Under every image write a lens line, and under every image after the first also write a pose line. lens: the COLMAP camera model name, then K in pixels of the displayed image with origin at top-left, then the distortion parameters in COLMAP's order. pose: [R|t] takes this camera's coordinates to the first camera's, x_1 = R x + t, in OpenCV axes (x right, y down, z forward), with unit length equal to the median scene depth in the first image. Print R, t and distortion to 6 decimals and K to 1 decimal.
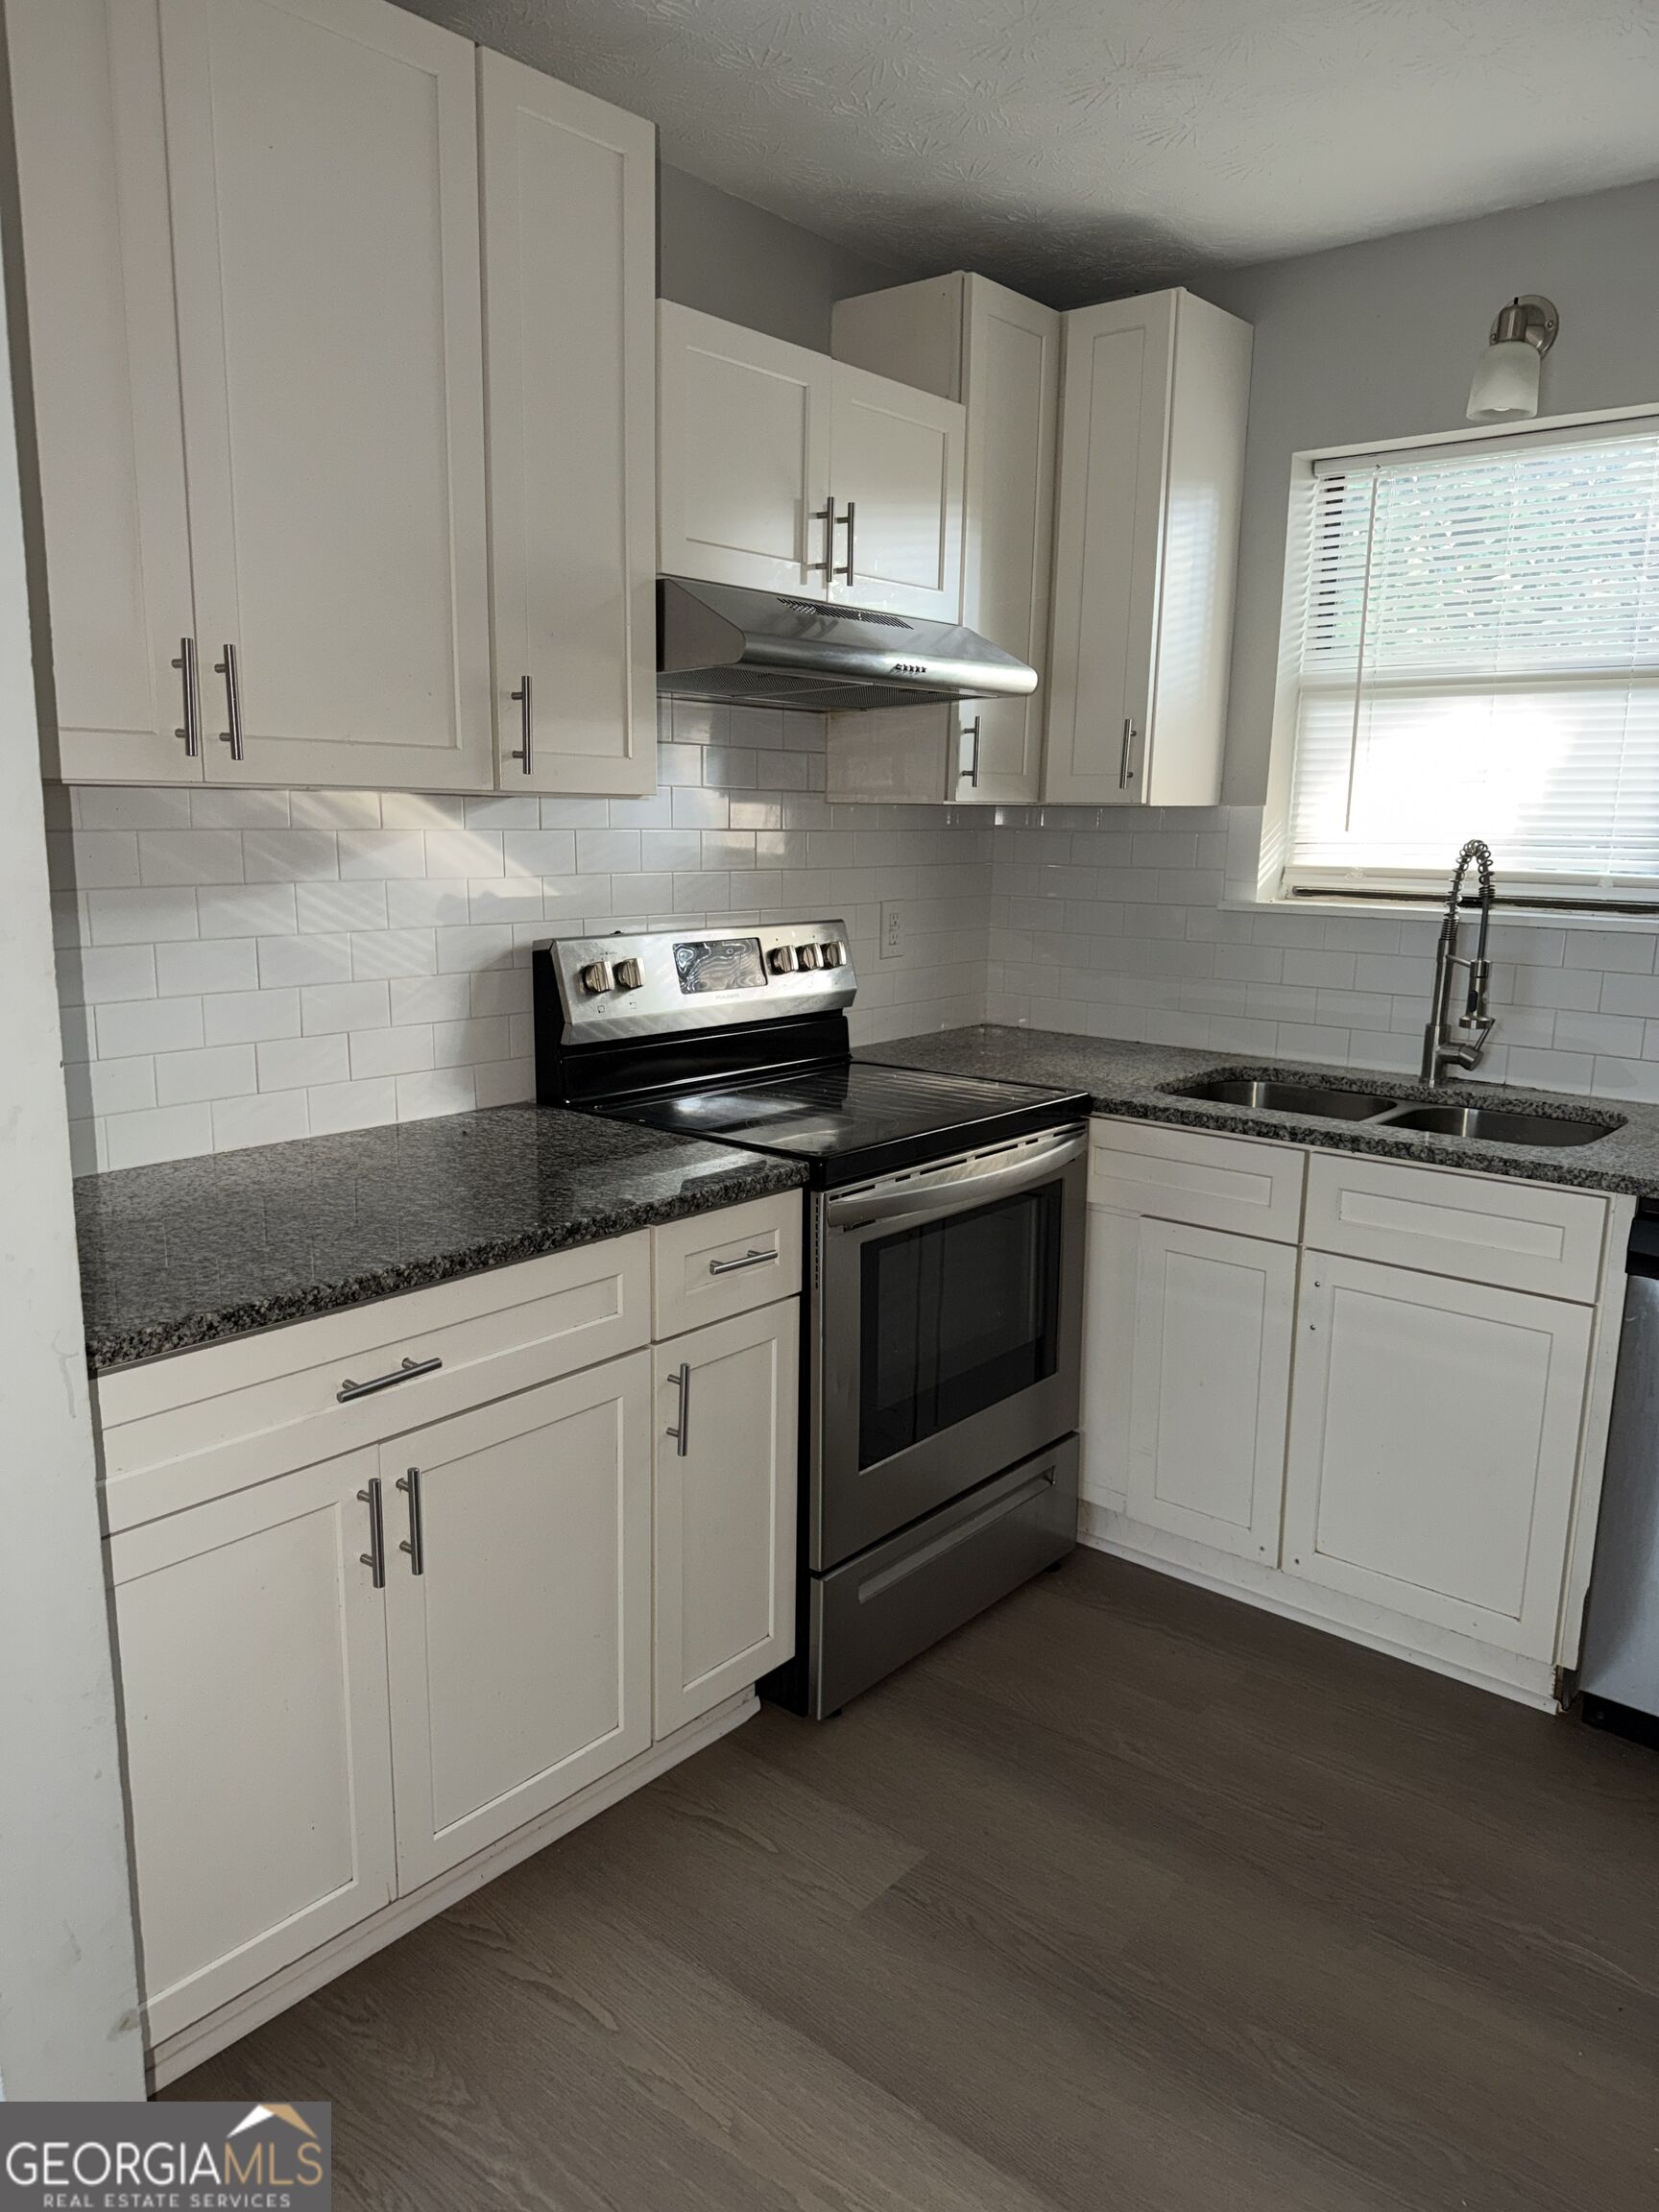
lens RADIAL K [[1545.7, 0, 805.0], [0, 1545.7, 1156.4], [0, 0, 1]] dist [0.095301, -0.147947]
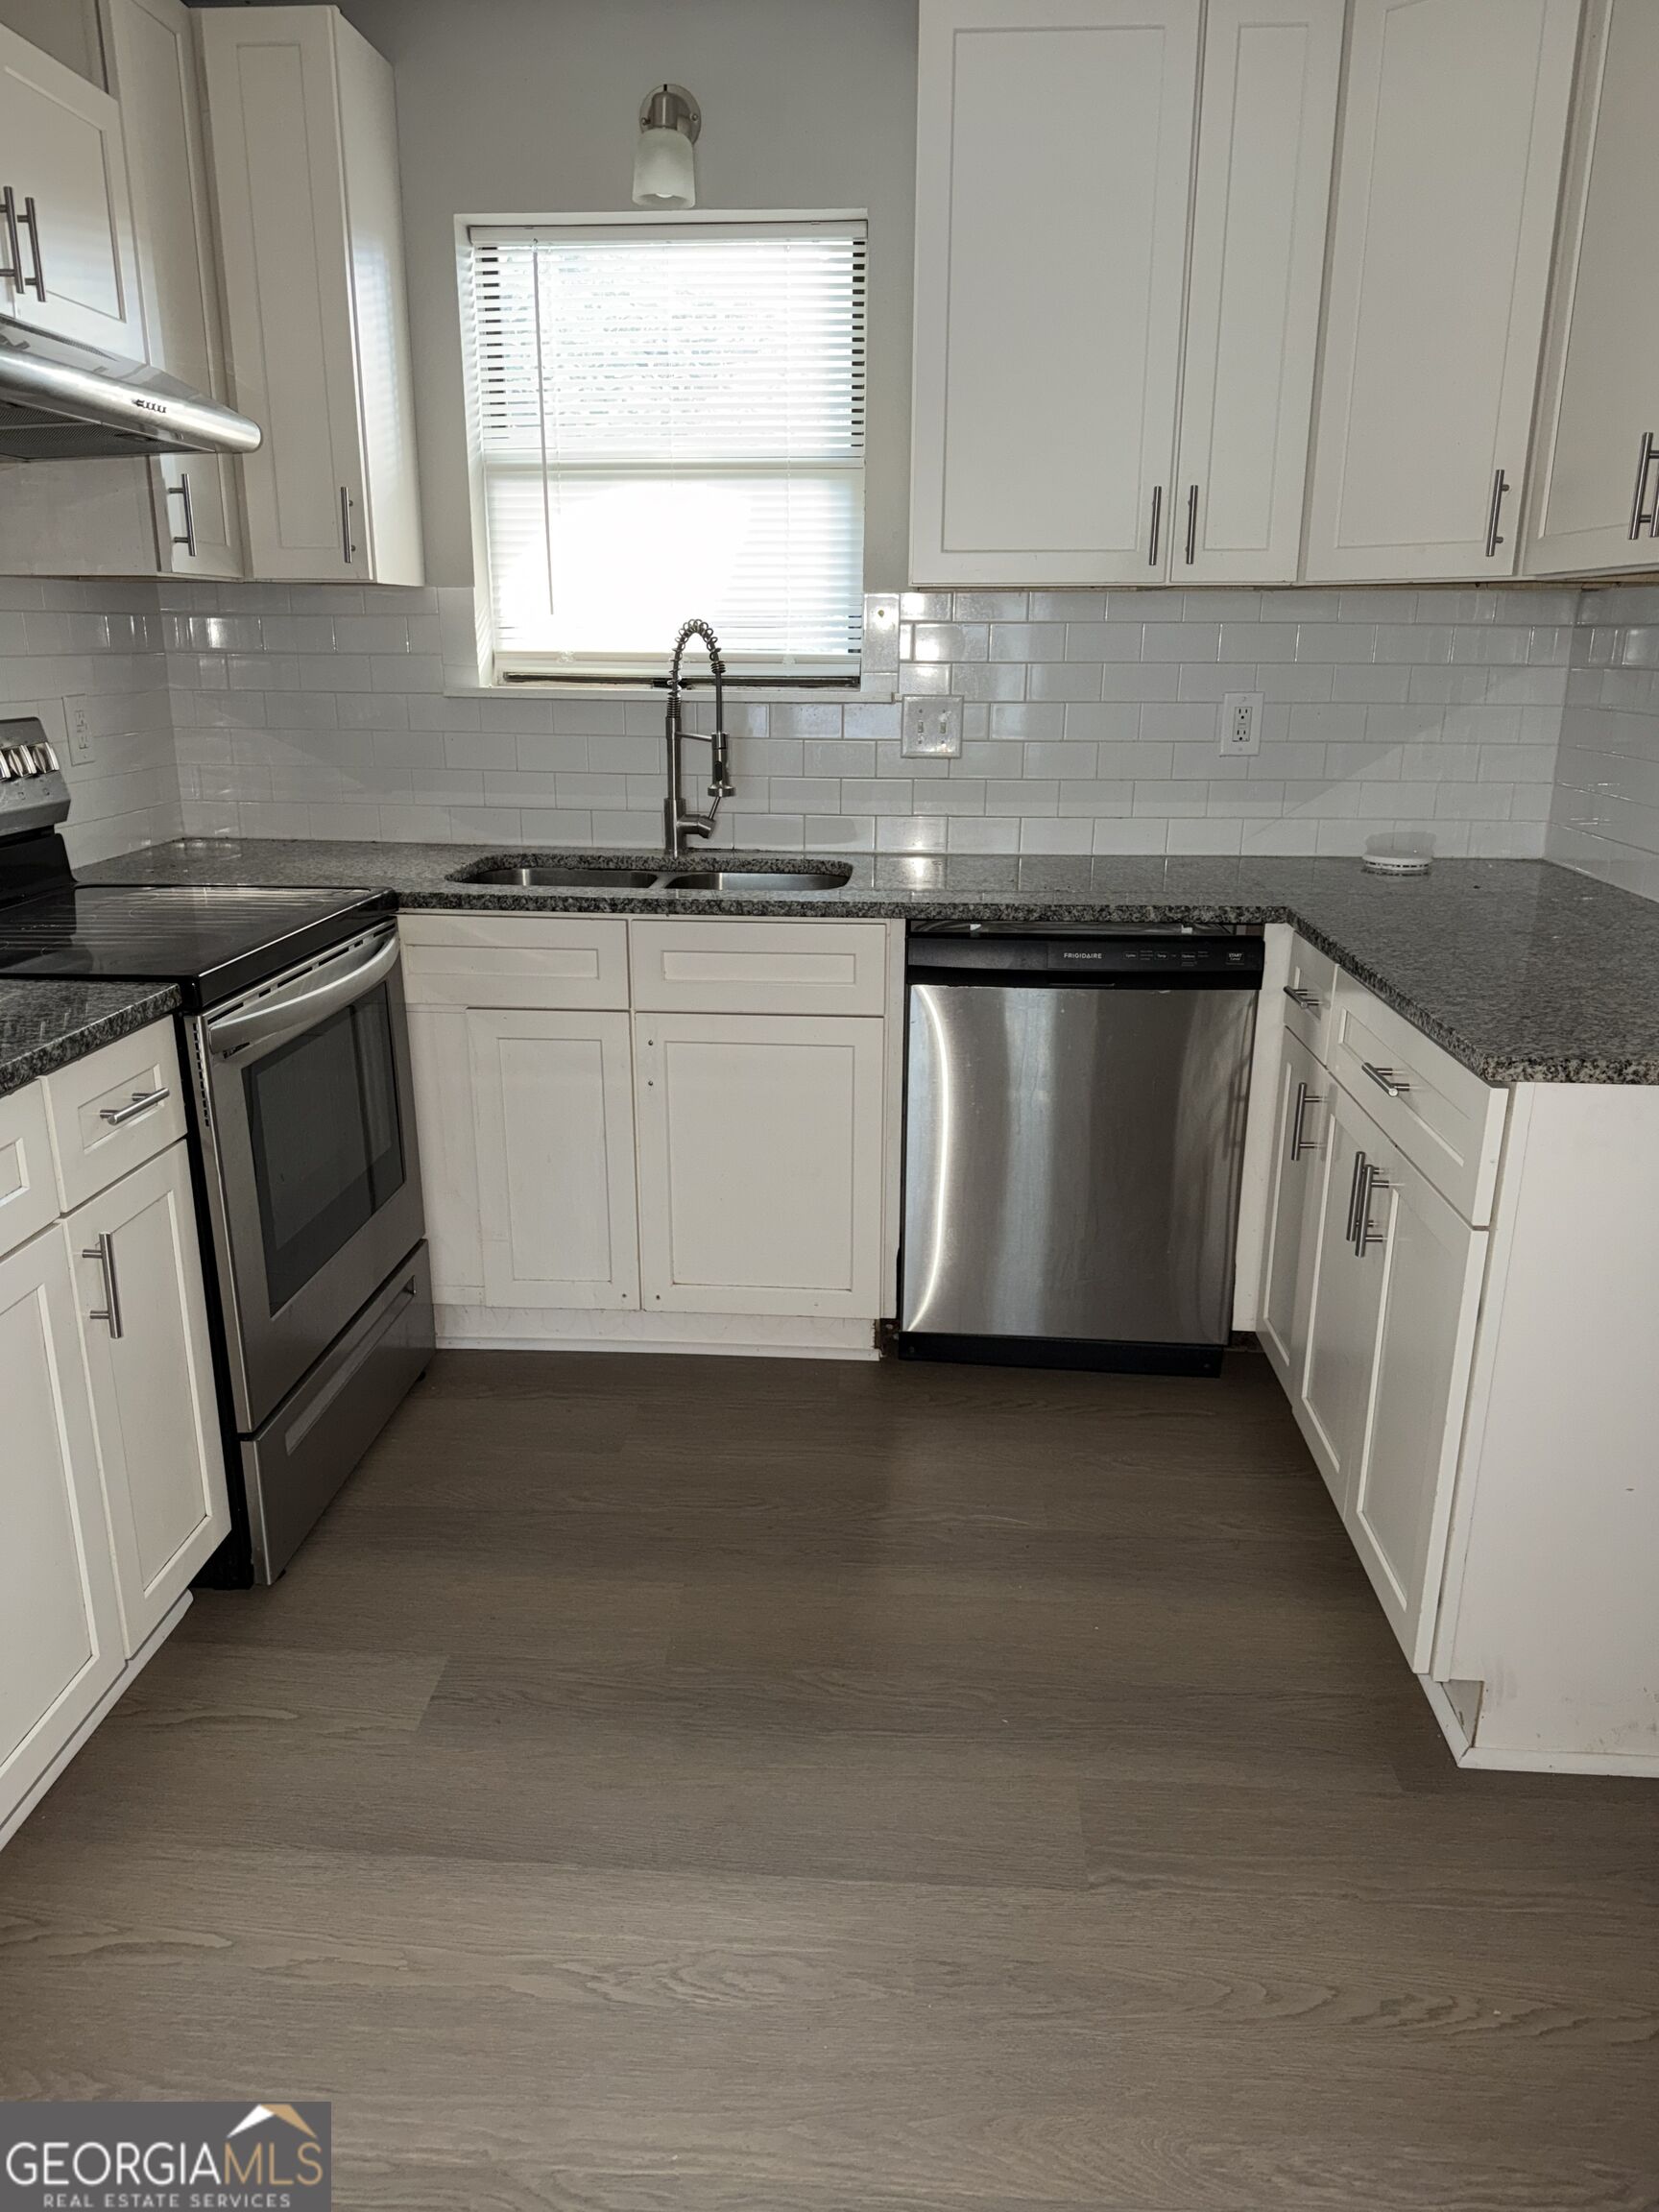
lens RADIAL K [[1545.7, 0, 805.0], [0, 1545.7, 1156.4], [0, 0, 1]] dist [0.095301, -0.147947]
pose [[0.797984, -0.195724, 0.570012, -0.201890], [0.136141, 0.979891, 0.145874, 0.015757], [-0.587101, -0.038803, 0.808583, 0.062562]]
